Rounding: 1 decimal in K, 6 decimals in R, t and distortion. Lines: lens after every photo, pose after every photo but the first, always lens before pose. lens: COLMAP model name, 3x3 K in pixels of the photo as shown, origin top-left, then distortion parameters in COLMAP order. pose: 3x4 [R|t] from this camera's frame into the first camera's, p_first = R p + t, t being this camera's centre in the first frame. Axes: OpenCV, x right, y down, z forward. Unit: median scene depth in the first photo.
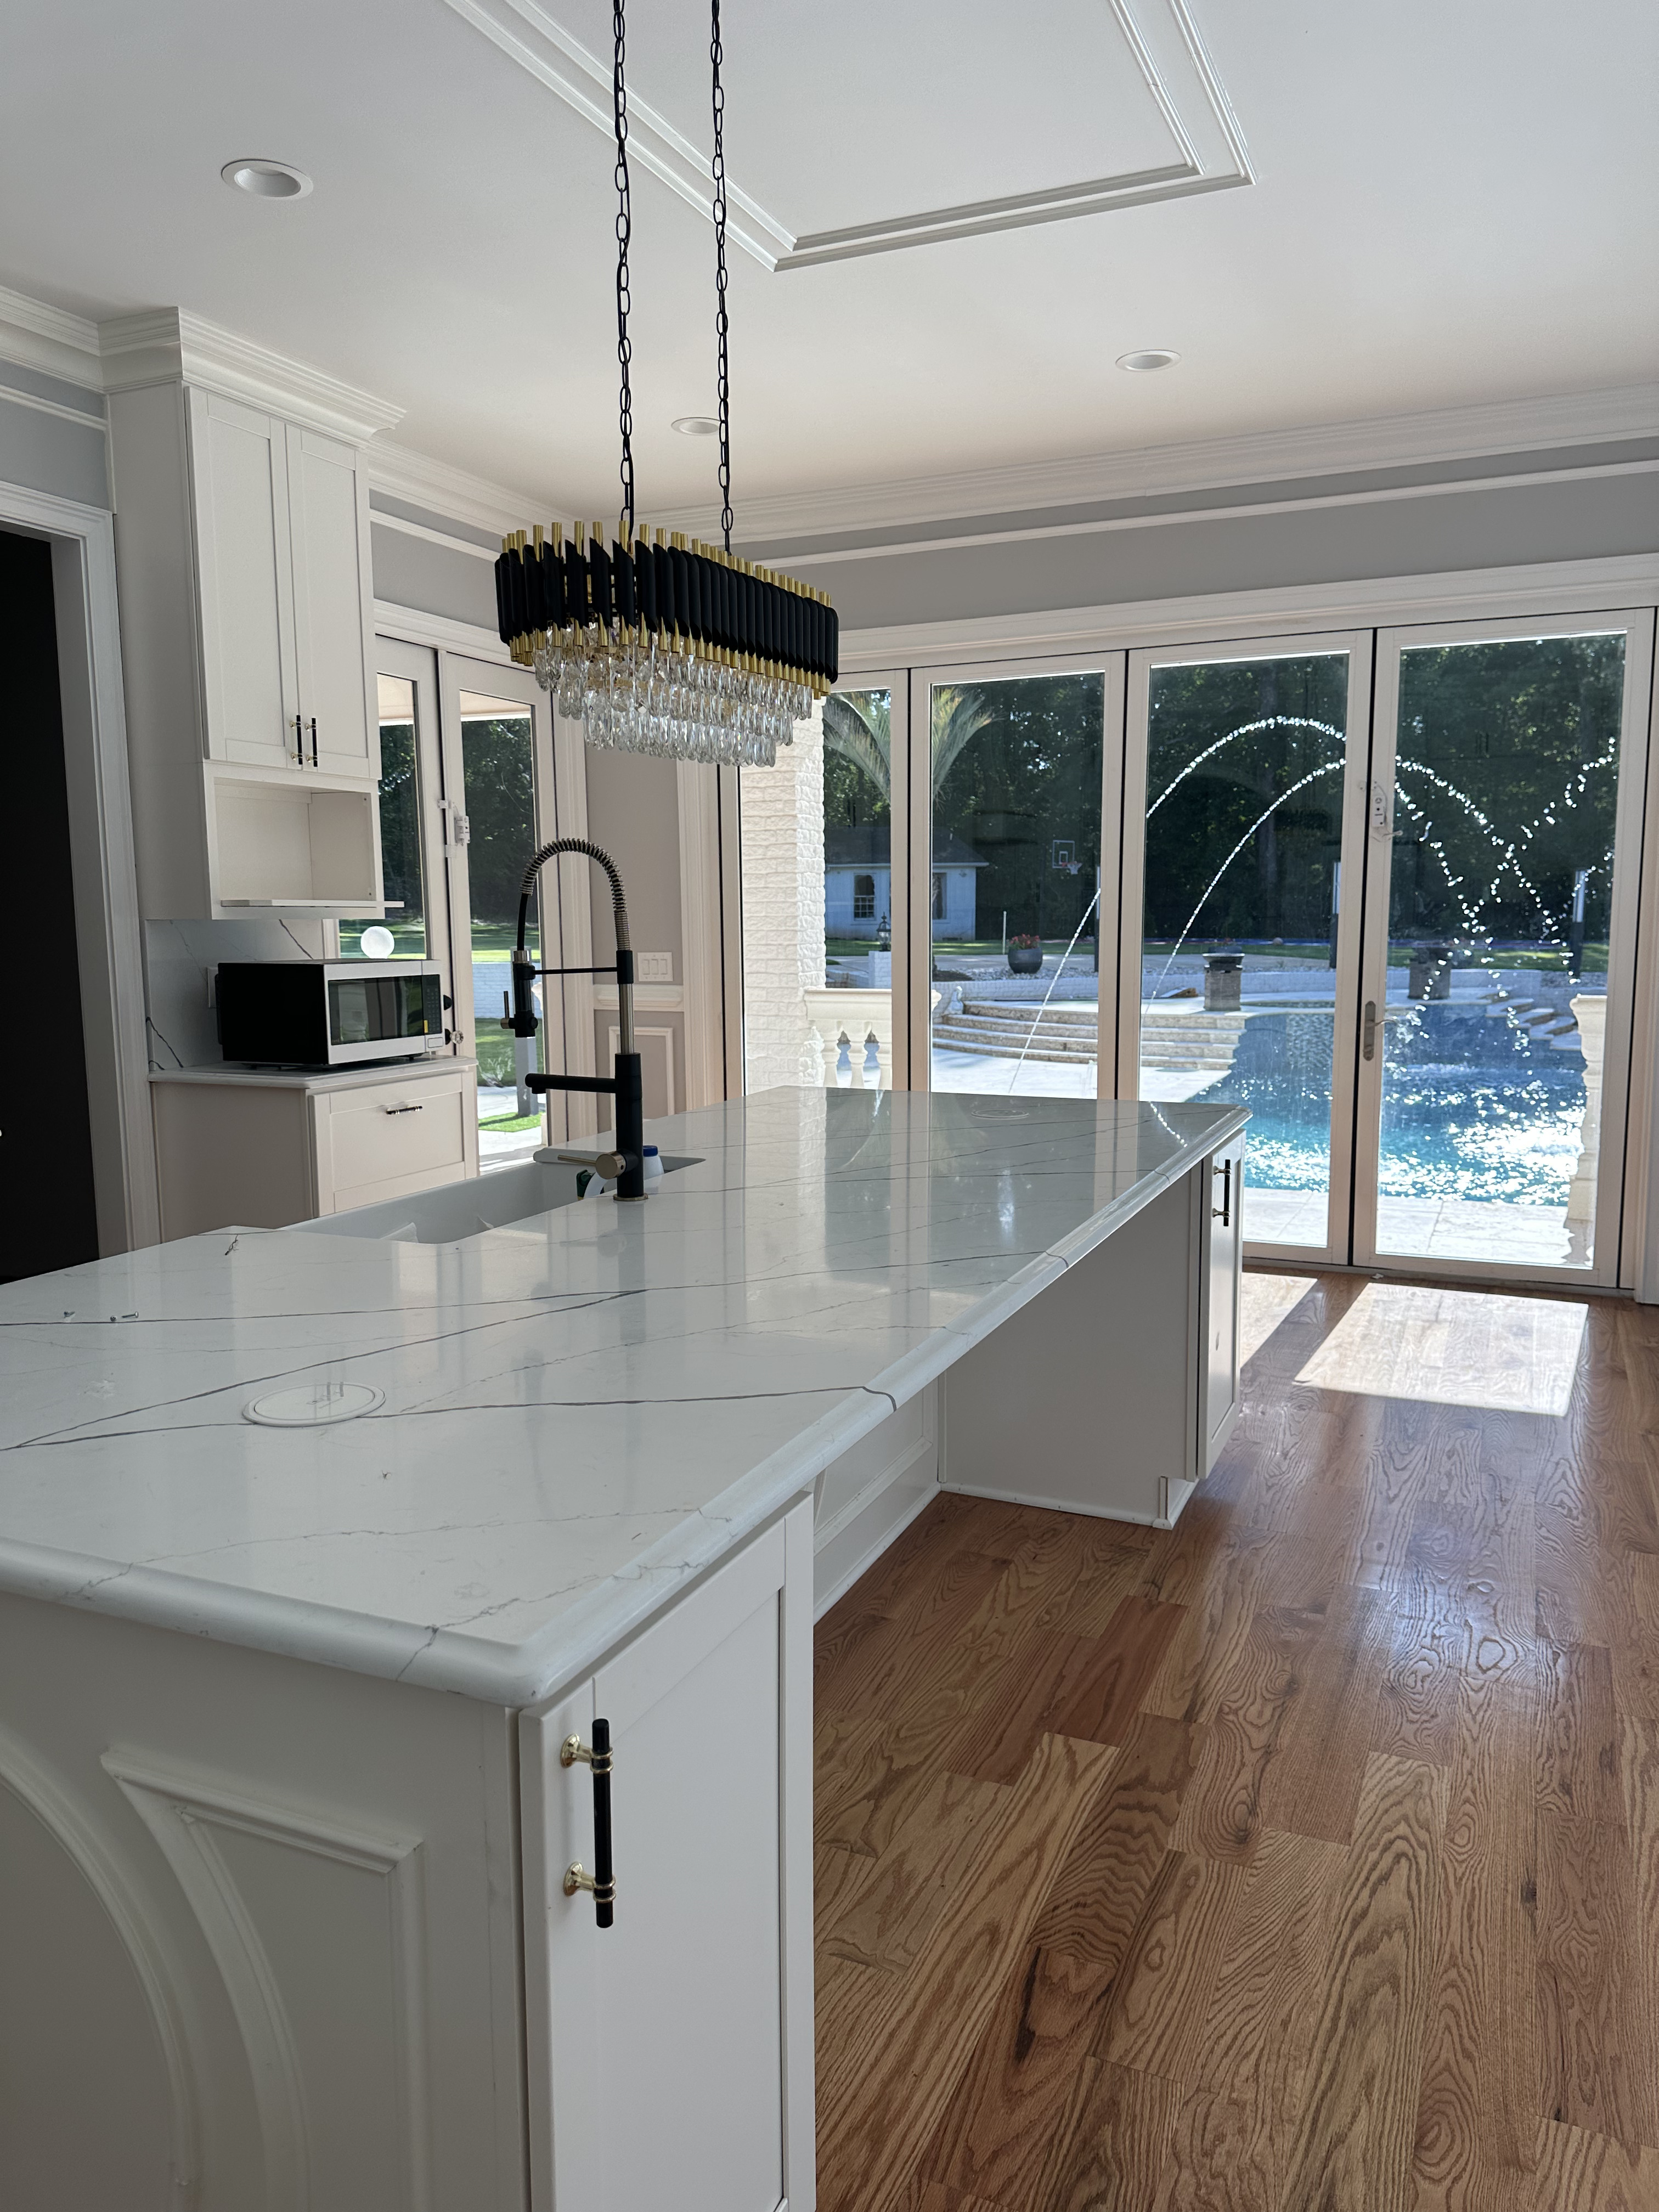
lens RADIAL K [[1561.9, 0, 852.5], [0, 1561.9, 1084.9], [0, 0, 1]] dist [0.059452, -0.018155]
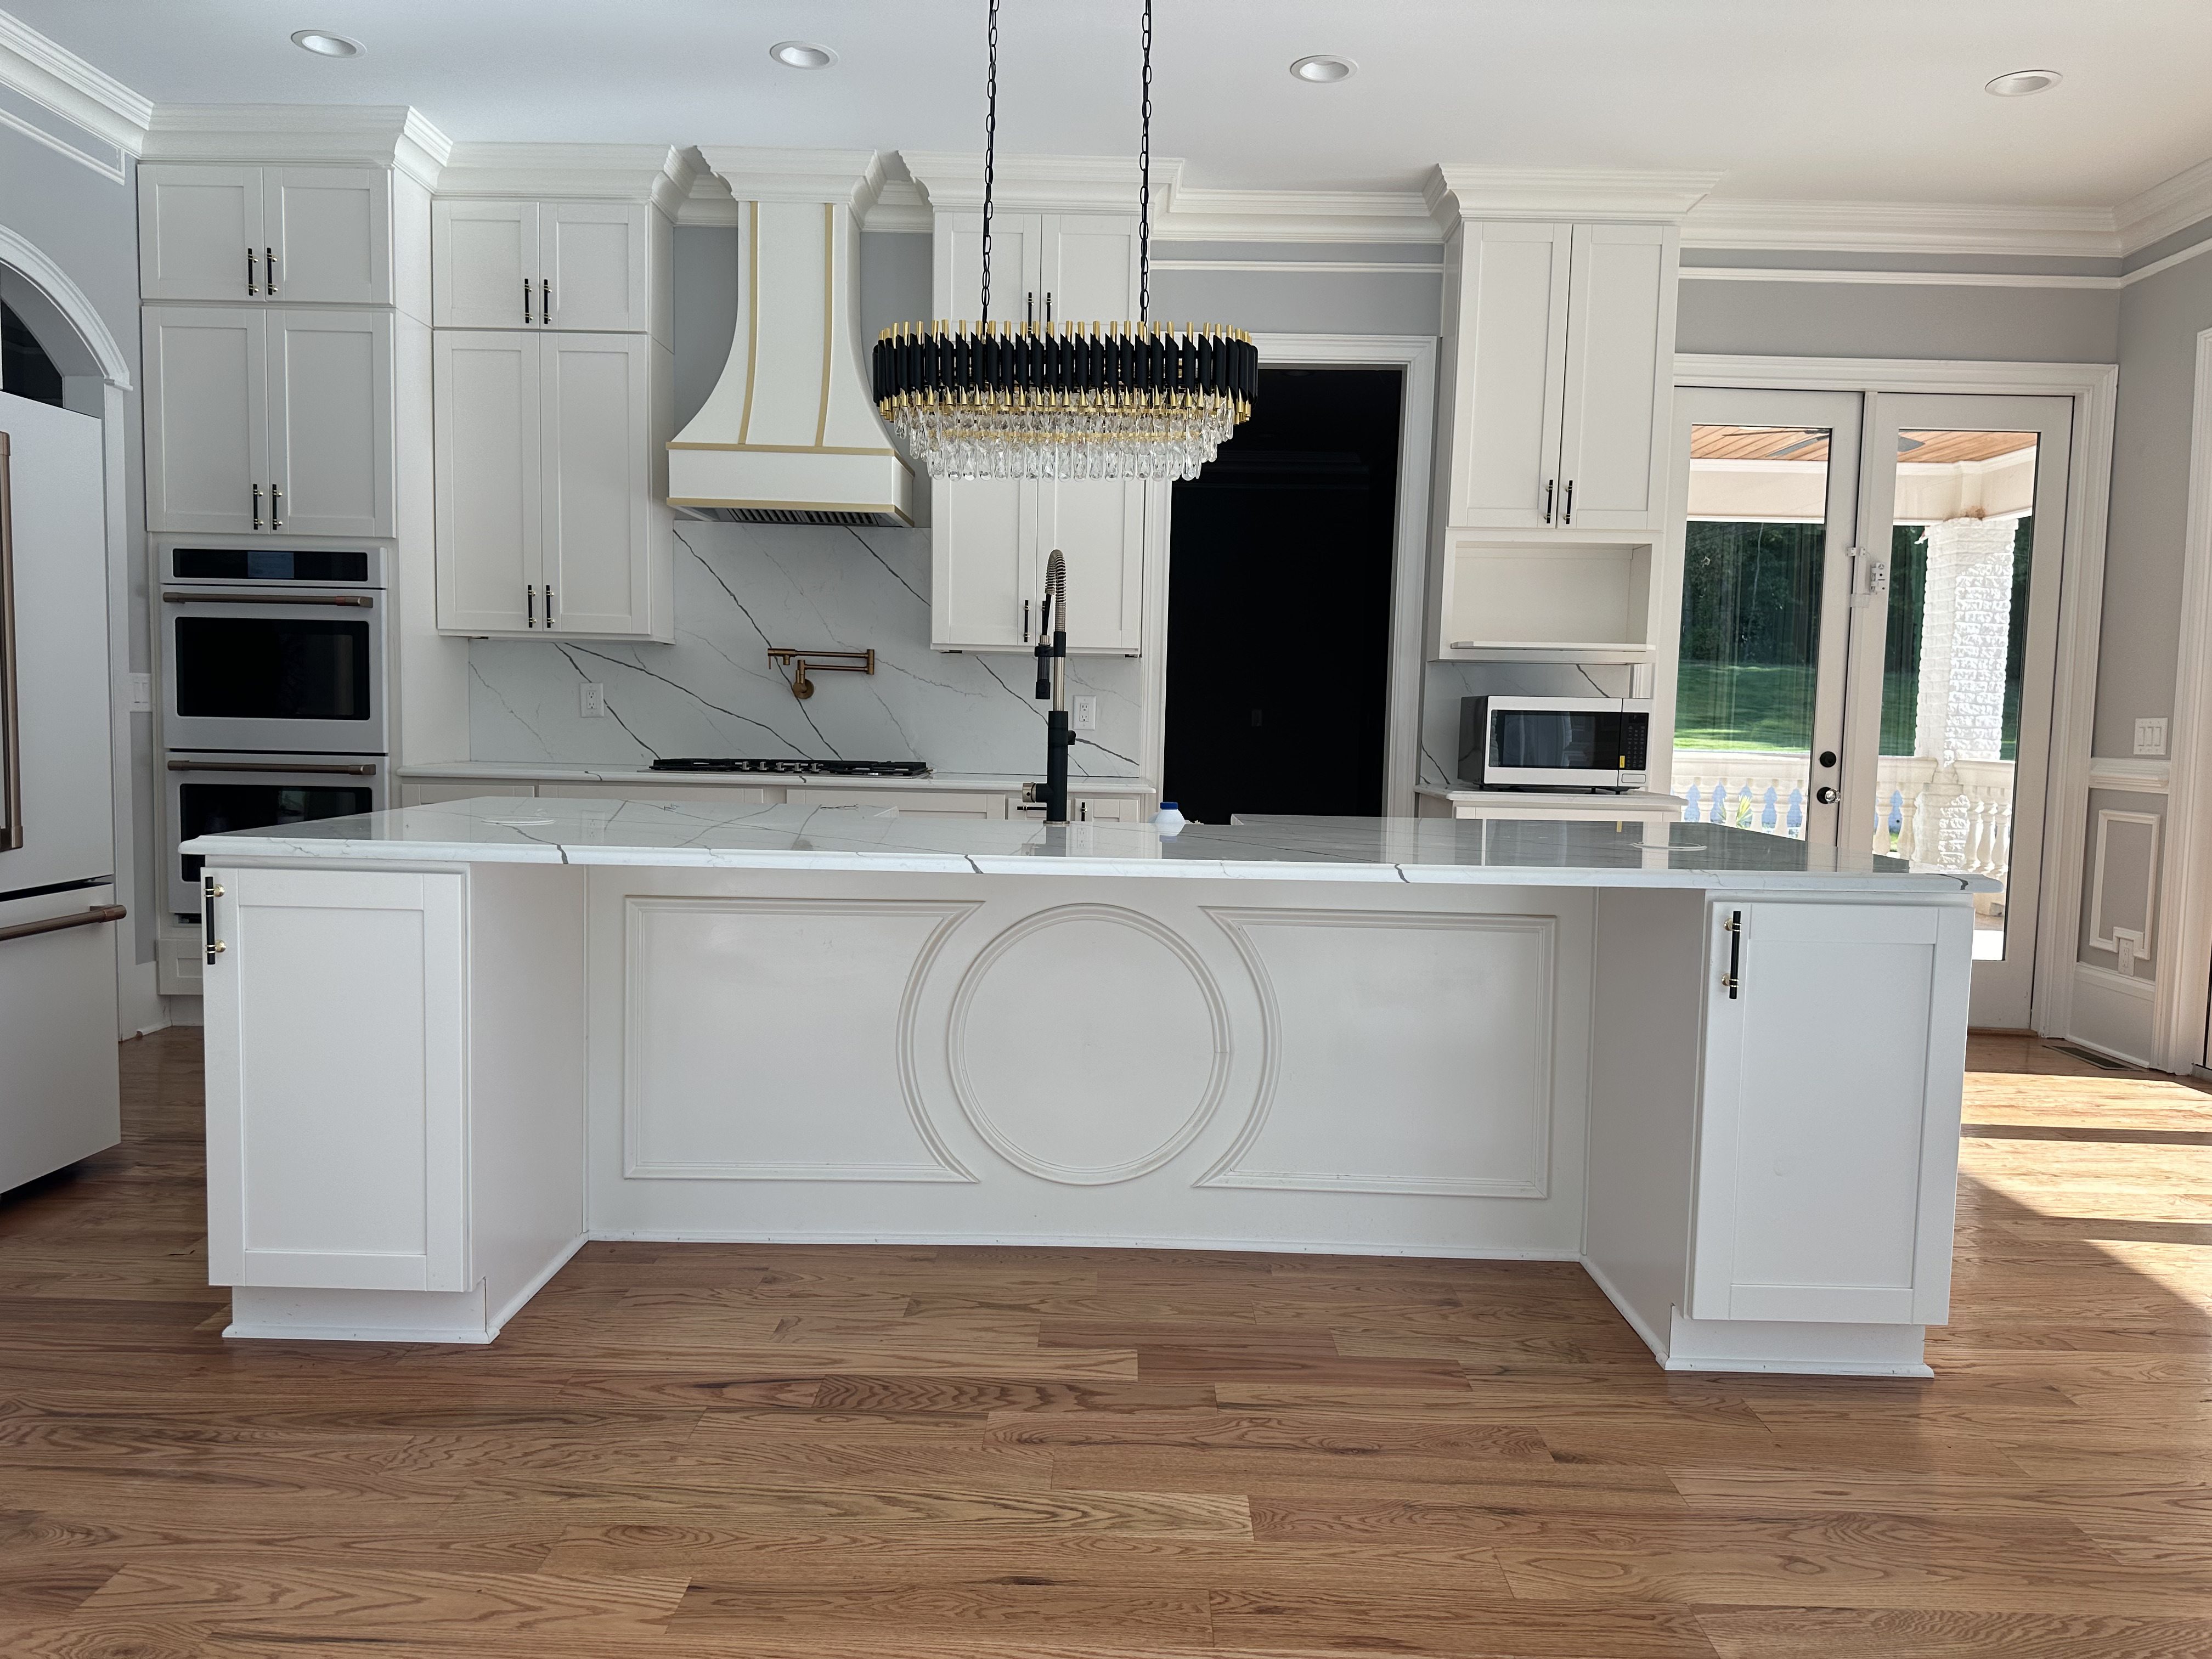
lens RADIAL K [[1561.9, 0, 1124.9], [0, 1561.9, 845.2], [0, 0, 1]] dist [0.059452, -0.018155]
pose [[0.383200, 0.083705, -0.919865, 1.015923], [-0.130428, 0.990810, 0.035826, 0.041788], [0.914410, 0.106248, 0.390596, 0.535230]]
